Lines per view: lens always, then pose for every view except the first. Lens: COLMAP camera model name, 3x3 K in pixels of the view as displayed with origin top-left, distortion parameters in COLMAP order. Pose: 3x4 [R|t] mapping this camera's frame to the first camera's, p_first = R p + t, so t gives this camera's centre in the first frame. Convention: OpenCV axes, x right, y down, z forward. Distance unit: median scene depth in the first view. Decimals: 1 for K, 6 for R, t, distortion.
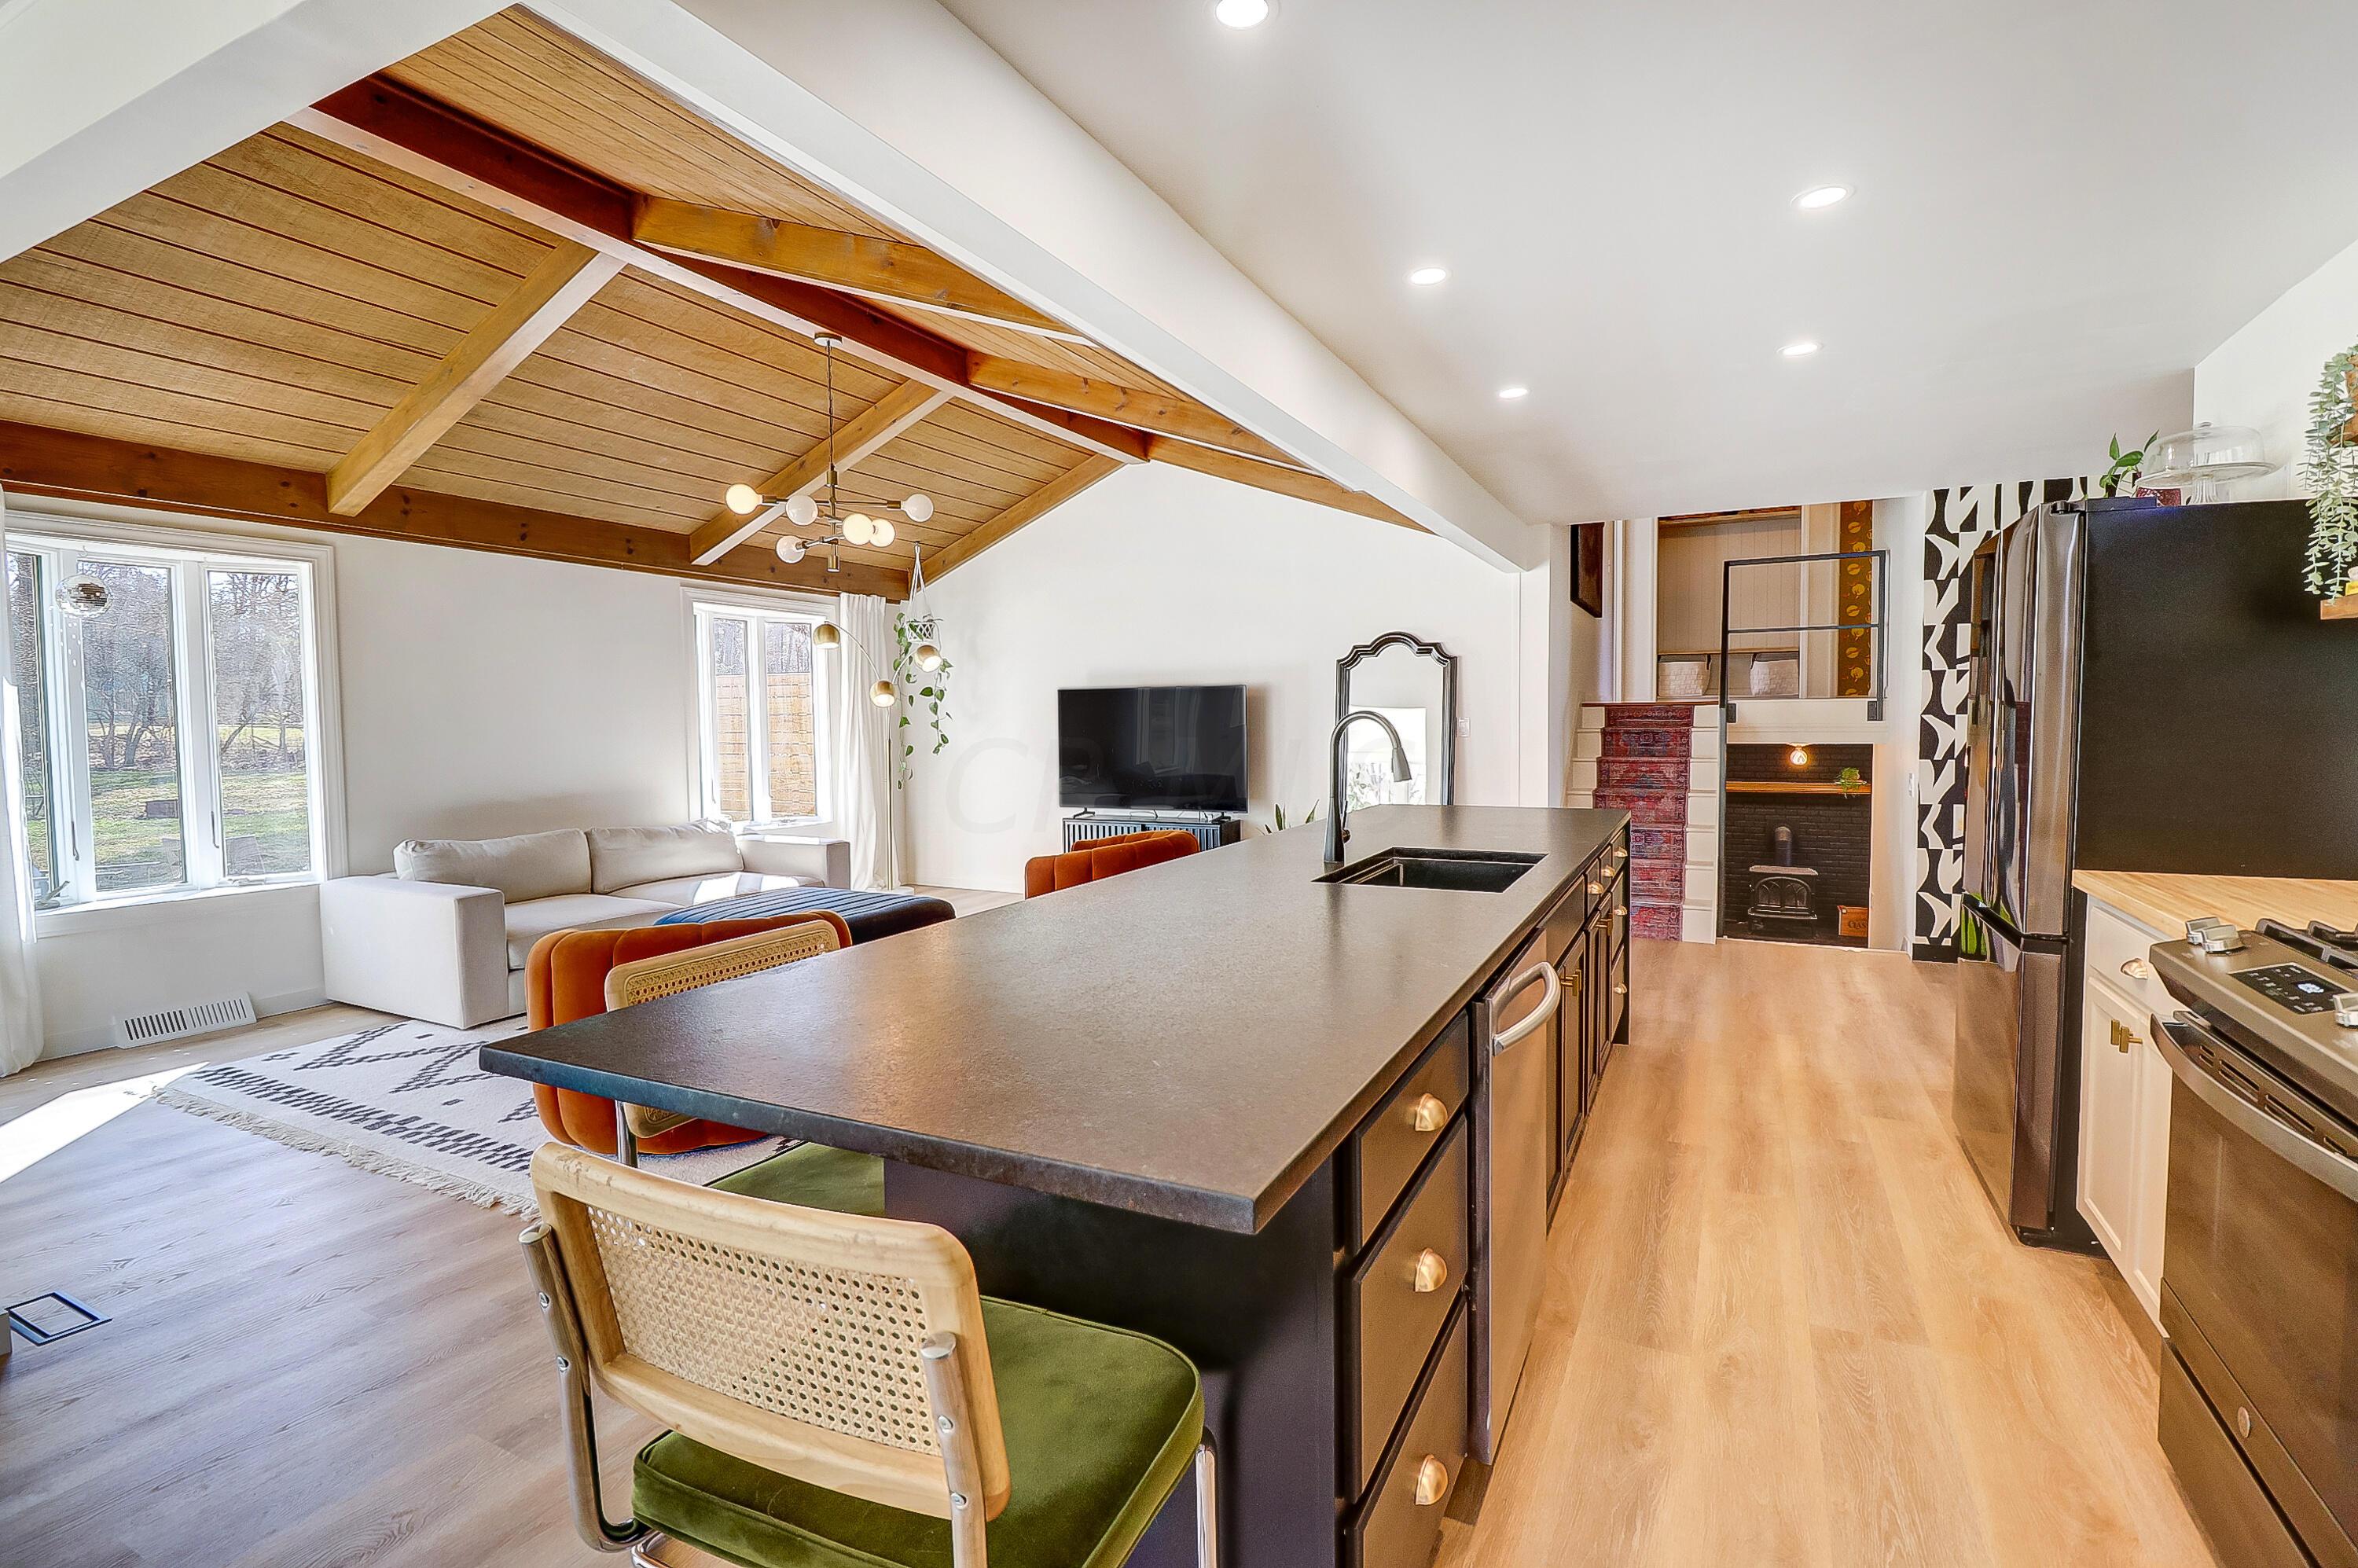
lens RADIAL K [[1129.8, 0, 1183.5], [0, 1129.8, 773.0], [0, 0, 1]] dist [-0.004128, -0.013317]
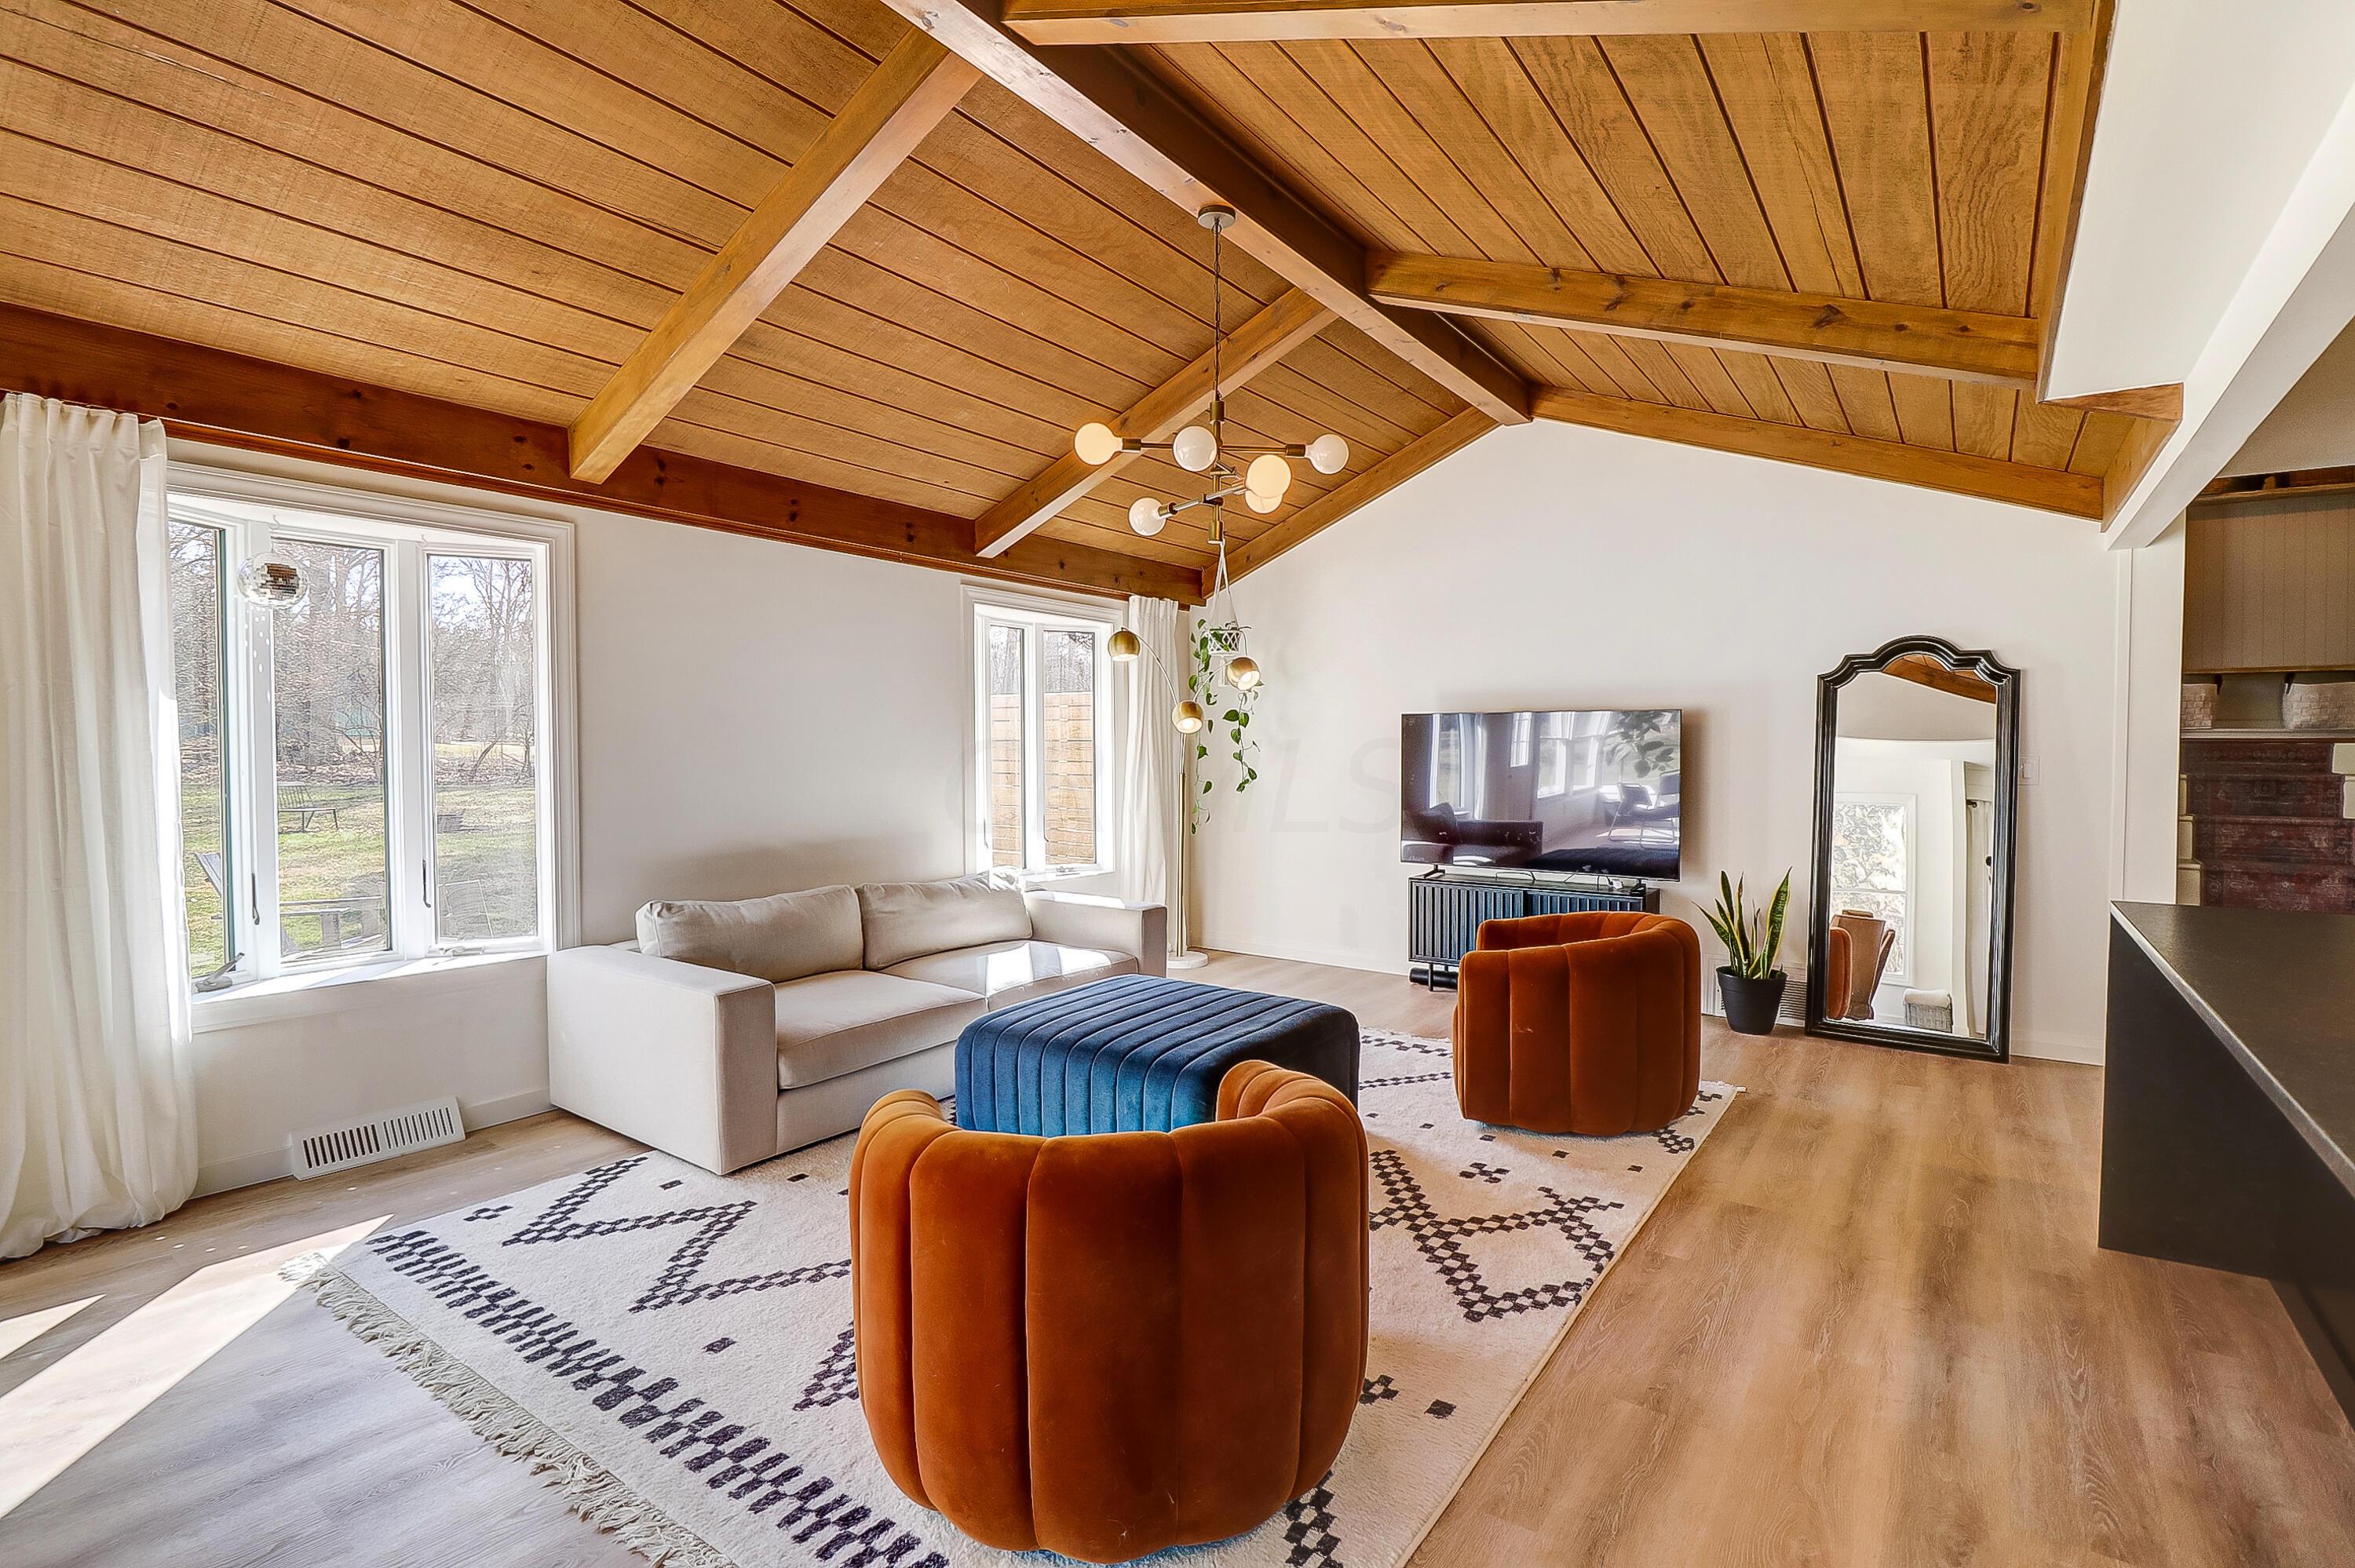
lens RADIAL K [[1145.7, 0, 1168.6], [0, 1145.7, 778.8], [0, 0, 1]] dist [0.002761, -0.019866]
pose [[0.985954, 0.015524, -0.166295, -0.218182], [-0.018651, 0.999677, -0.017255, -0.018220], [0.165973, 0.020114, 0.985925, 0.290588]]
